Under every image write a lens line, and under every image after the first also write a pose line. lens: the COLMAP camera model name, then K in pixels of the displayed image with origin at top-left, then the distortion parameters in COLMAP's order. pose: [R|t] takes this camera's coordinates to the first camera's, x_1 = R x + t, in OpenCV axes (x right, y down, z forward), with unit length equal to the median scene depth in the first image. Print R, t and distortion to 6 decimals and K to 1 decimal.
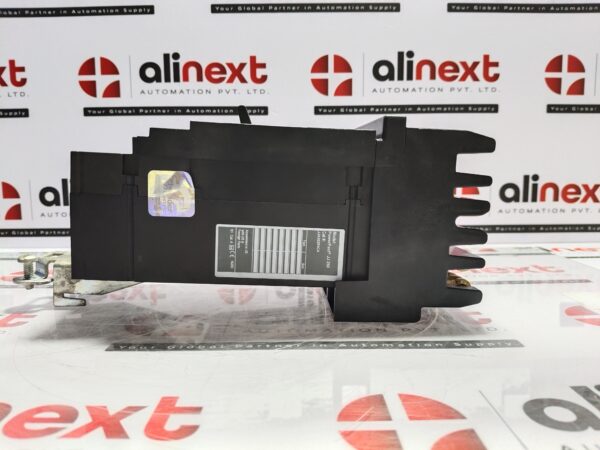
lens RADIAL K [[460.7, 0, 302.8], [0, 460.7, 222.9], [0, 0, 1]] dist [-0.029149, -0.040203]
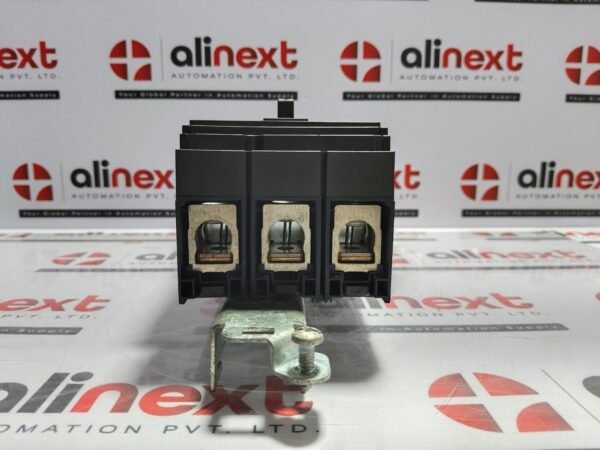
lens RADIAL K [[460.7, 0, 301.4], [0, 460.7, 227.5], [0, 0, 1]] dist [-0.029149, -0.040203]
pose [[0.999692, 0.005144, 0.024261, -0.093019], [-0.006899, 0.997324, 0.072788, -0.026942], [-0.023822, -0.072933, 0.997052, -0.041713]]
